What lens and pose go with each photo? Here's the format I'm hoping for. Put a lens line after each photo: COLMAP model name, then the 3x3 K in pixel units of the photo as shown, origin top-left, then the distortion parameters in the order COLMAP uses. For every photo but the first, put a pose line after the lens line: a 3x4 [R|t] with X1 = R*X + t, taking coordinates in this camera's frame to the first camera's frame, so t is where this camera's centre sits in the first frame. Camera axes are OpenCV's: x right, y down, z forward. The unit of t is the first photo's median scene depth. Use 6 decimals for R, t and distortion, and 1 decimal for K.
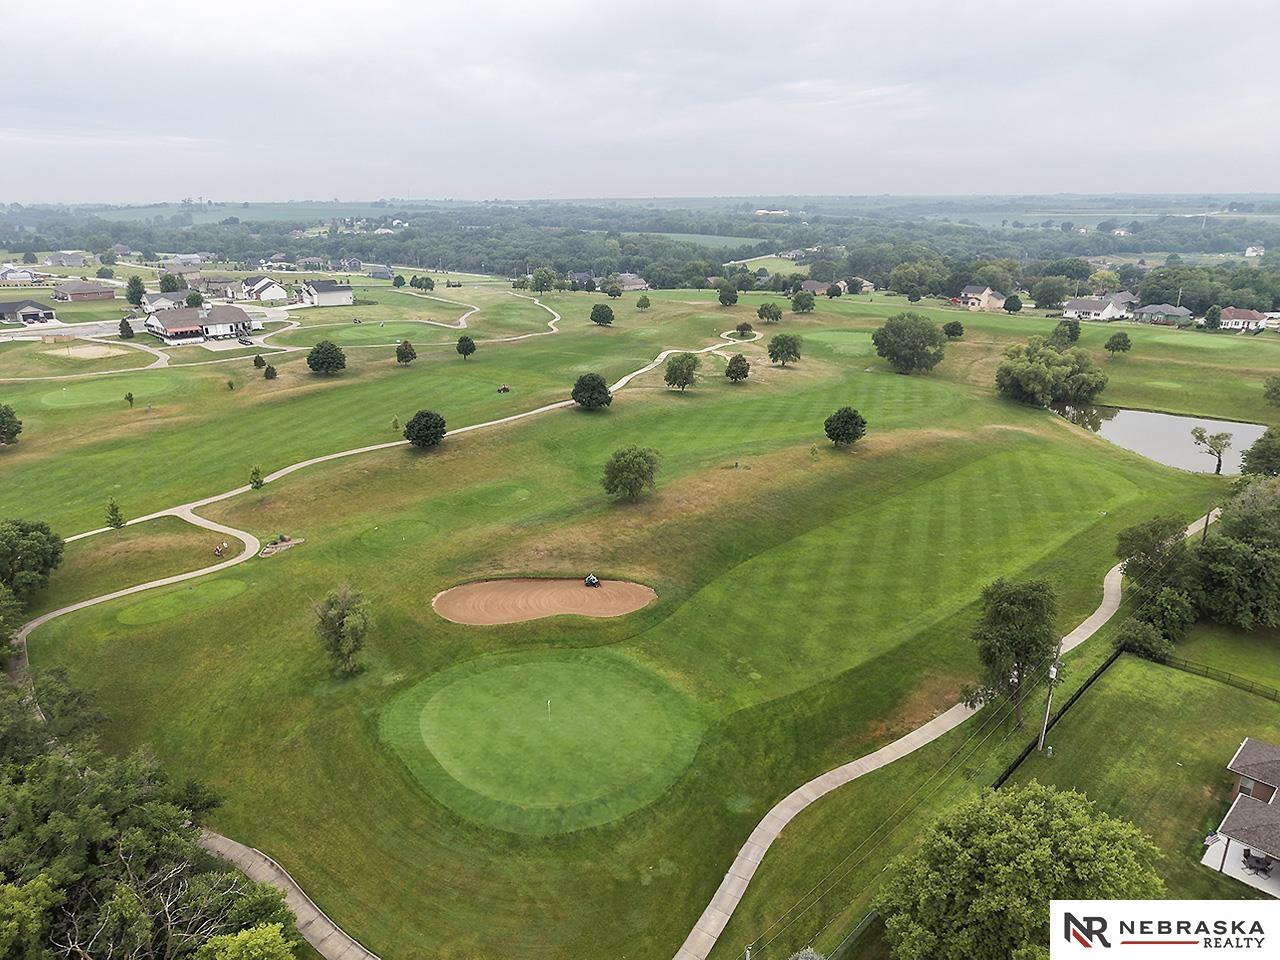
lens RADIAL K [[858.7, 0, 619.8], [0, 858.7, 481.7], [0, 0, 1]] dist [0.073419, -0.086494]
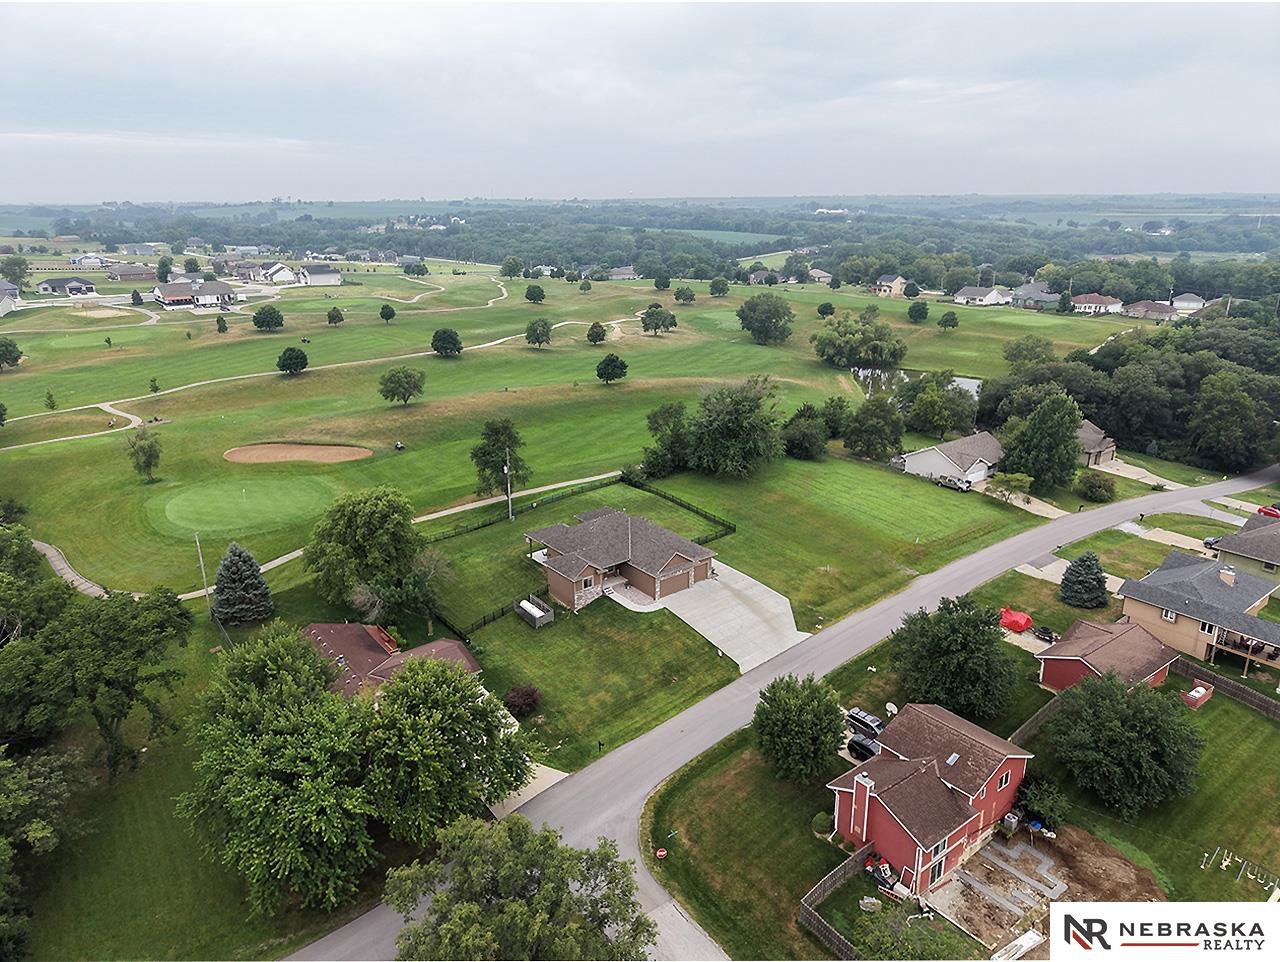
lens RADIAL K [[873.6, 0, 640.0], [0, 873.6, 481.0], [0, 0, 1]] dist [0.070862, -0.086834]
pose [[0.995671, 0.028915, -0.088341, 0.285034], [-0.029354, 0.999562, -0.003683, 0.074935], [0.088196, 0.006260, 0.996083, -0.219644]]
